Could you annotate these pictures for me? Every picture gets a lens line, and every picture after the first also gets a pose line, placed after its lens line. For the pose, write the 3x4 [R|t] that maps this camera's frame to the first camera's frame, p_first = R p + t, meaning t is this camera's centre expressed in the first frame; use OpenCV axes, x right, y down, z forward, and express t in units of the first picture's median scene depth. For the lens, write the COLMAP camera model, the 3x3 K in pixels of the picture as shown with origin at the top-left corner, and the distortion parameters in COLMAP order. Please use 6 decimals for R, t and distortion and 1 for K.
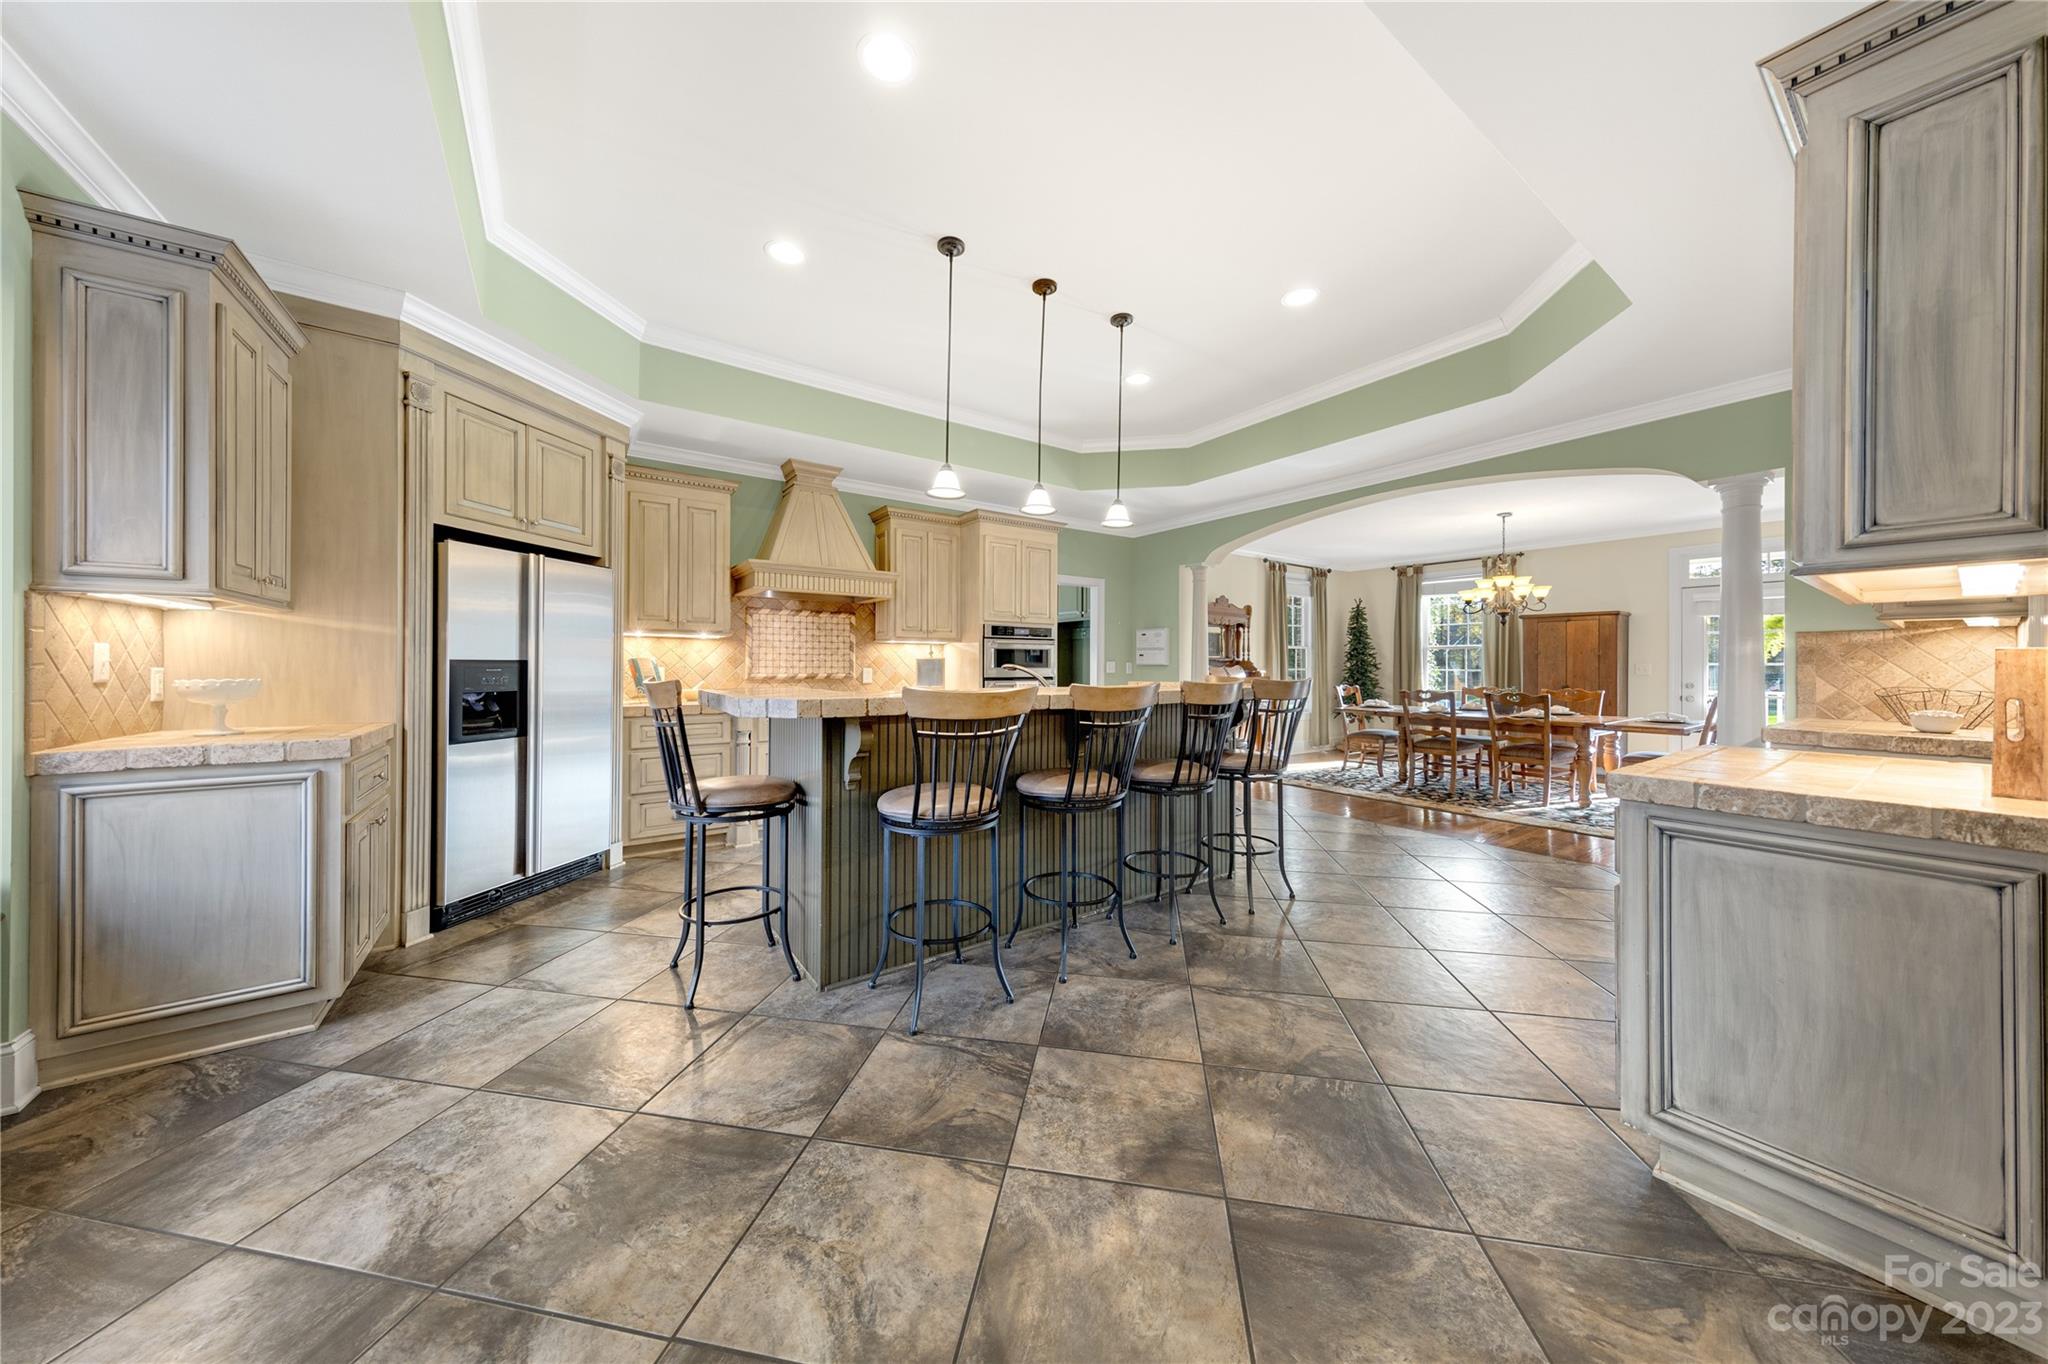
lens RADIAL K [[667.3, 0, 1017.5], [0, 667.3, 681.8], [0, 0, 1]] dist [0.002544, -0.000108]
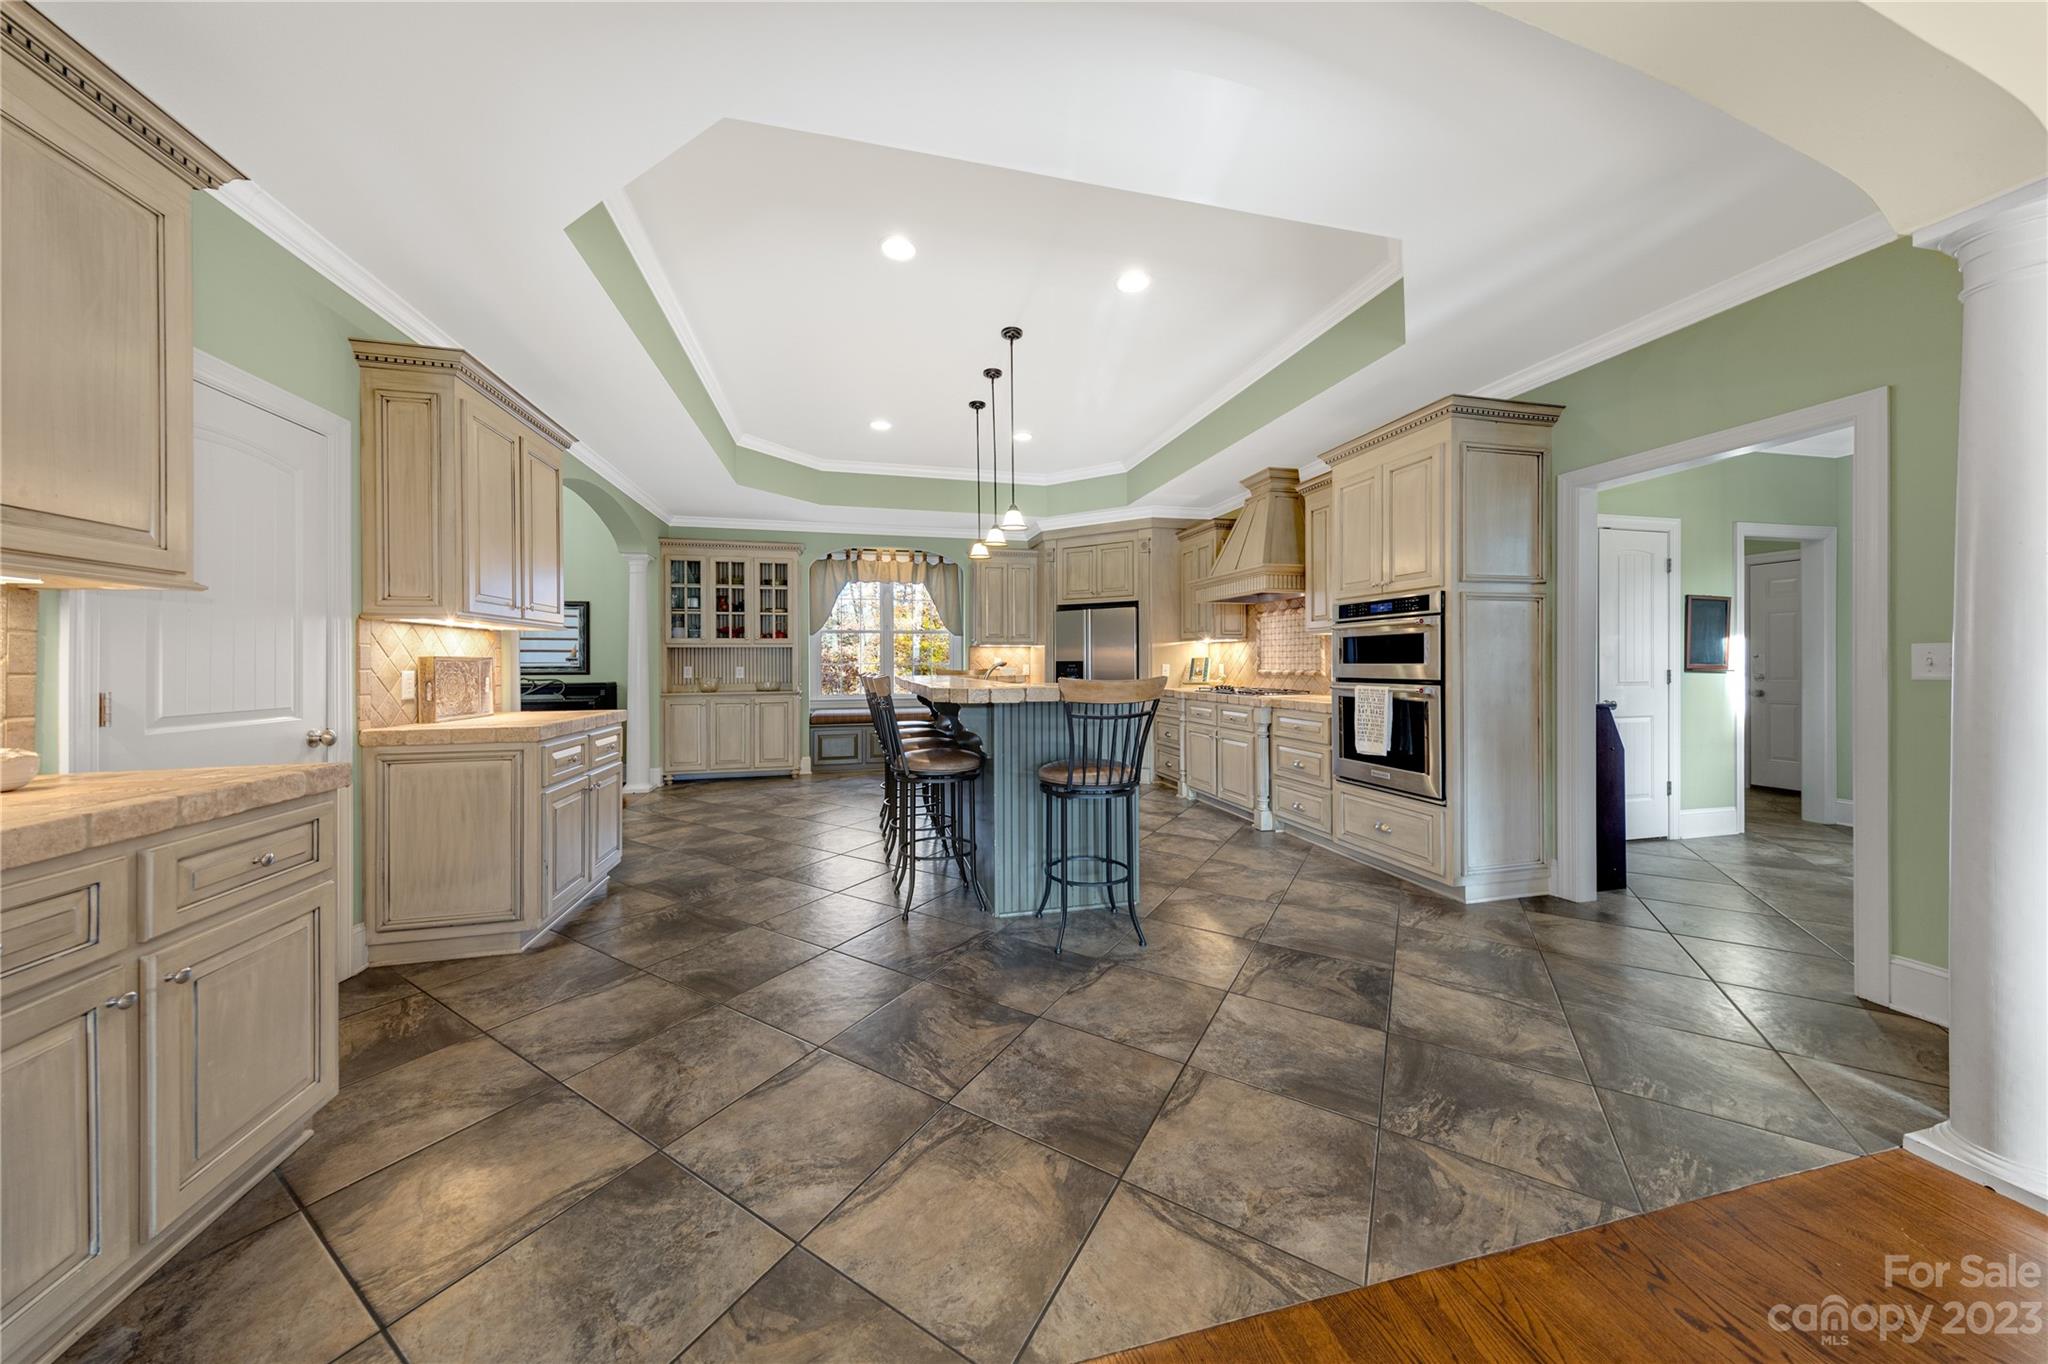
lens RADIAL K [[642.2, 0, 1021.5], [0, 642.2, 665.6], [0, 0, 1]] dist [0.001470, 0.000234]
pose [[-0.348462, 0.002271, -0.937320, 0.992530], [-0.018993, 0.999775, 0.009483, -0.026623], [0.937130, 0.021108, -0.348341, 1.244575]]
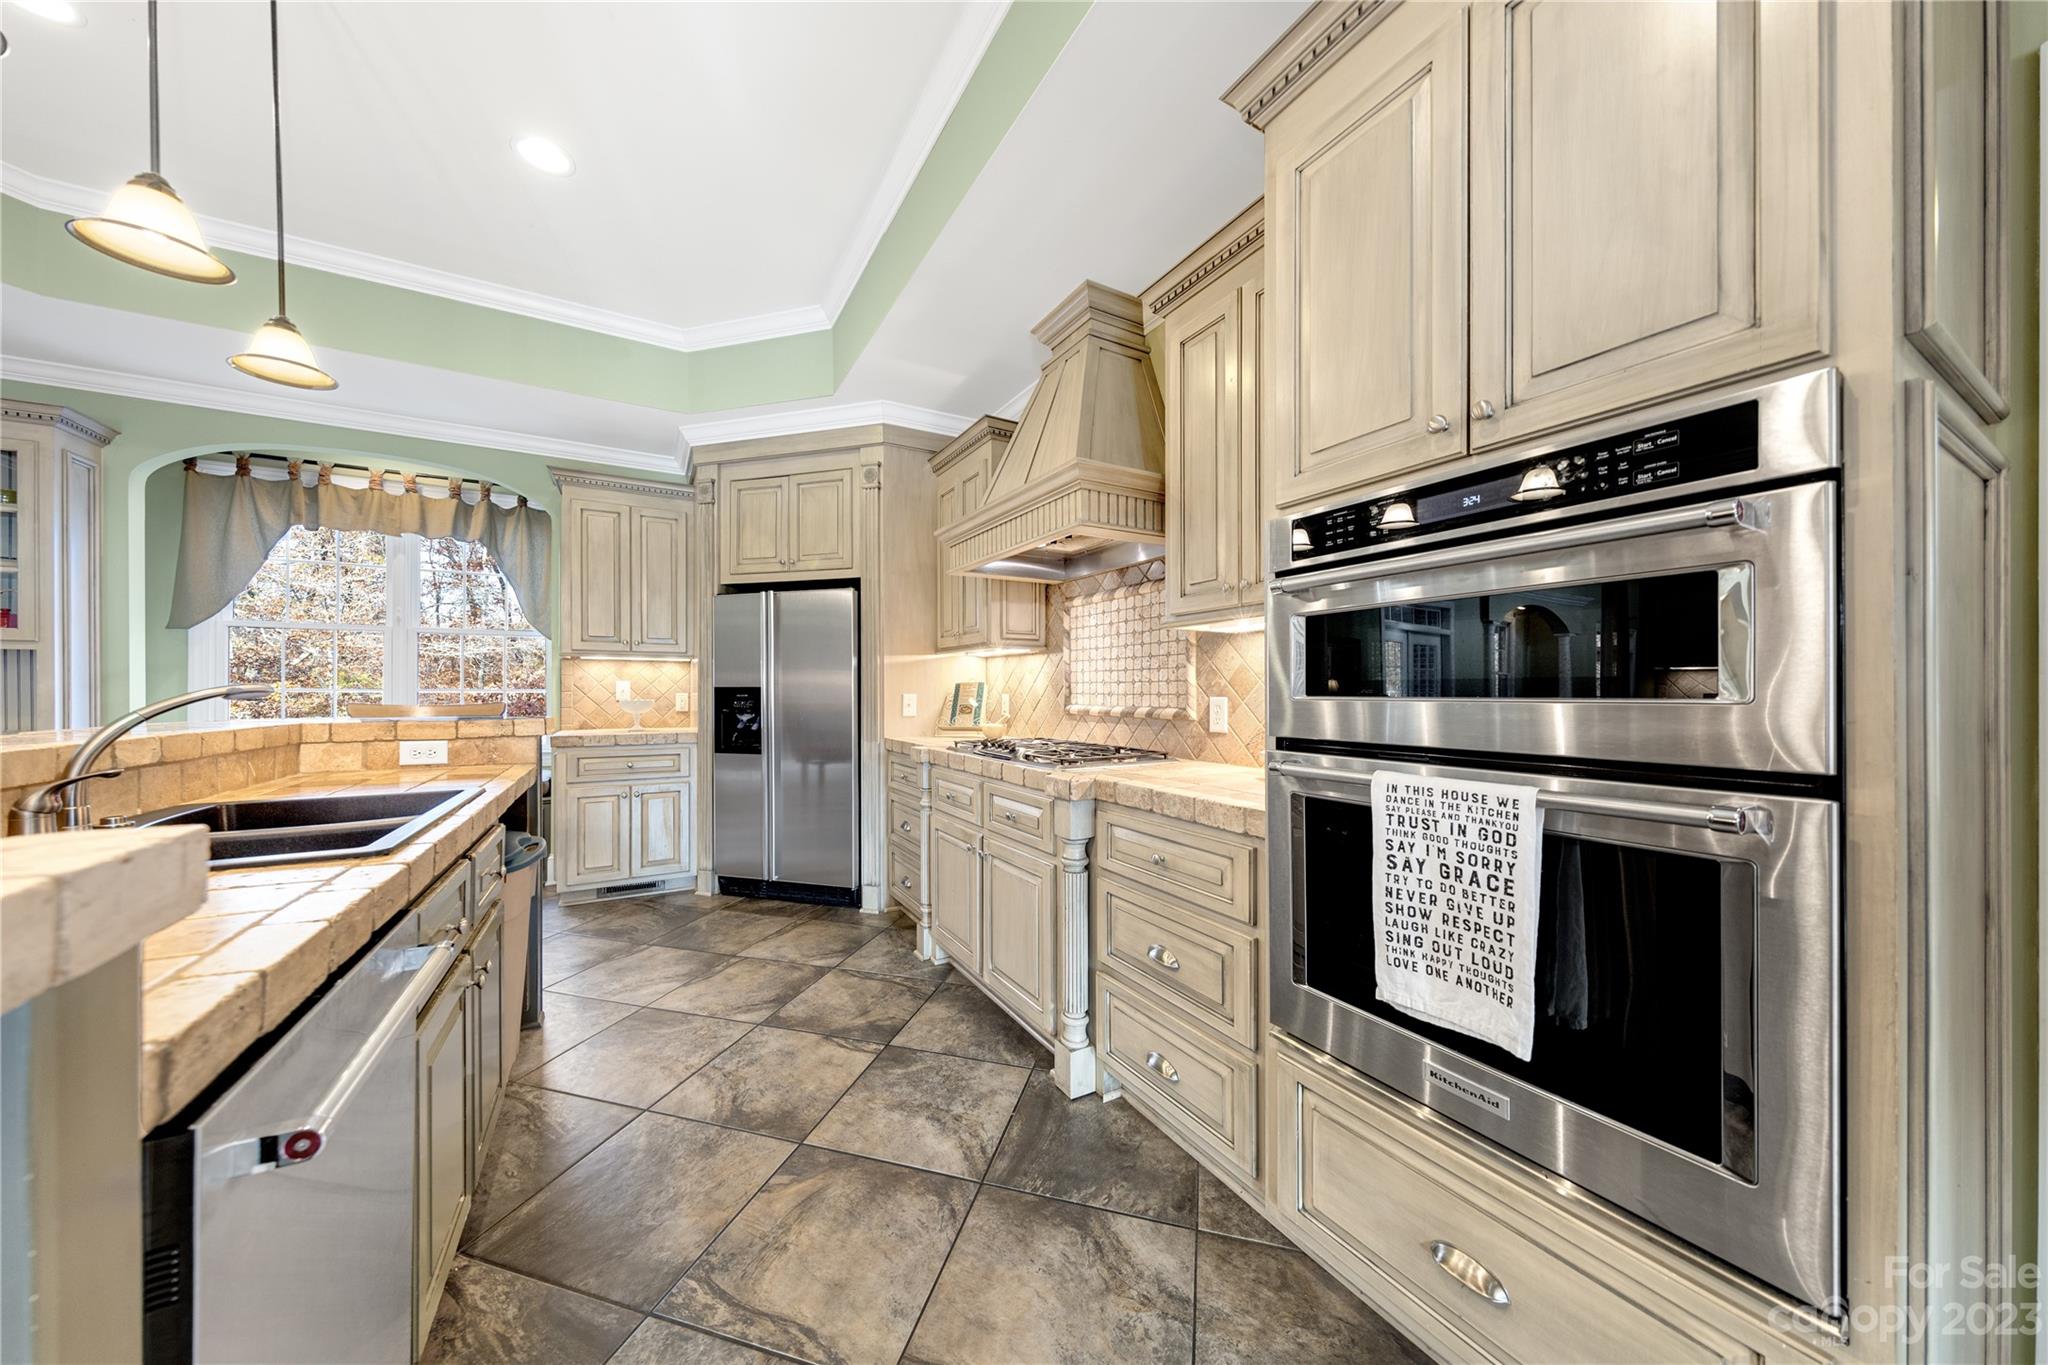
lens RADIAL K [[667.3, 0, 1017.5], [0, 667.3, 682.3], [0, 0, 1]] dist [0.002544, -0.000108]
pose [[-0.079193, -0.016463, -0.996723, 0.285654], [-0.024135, 0.999602, -0.014593, -0.028160], [0.996567, 0.022900, -0.079559, 1.245349]]
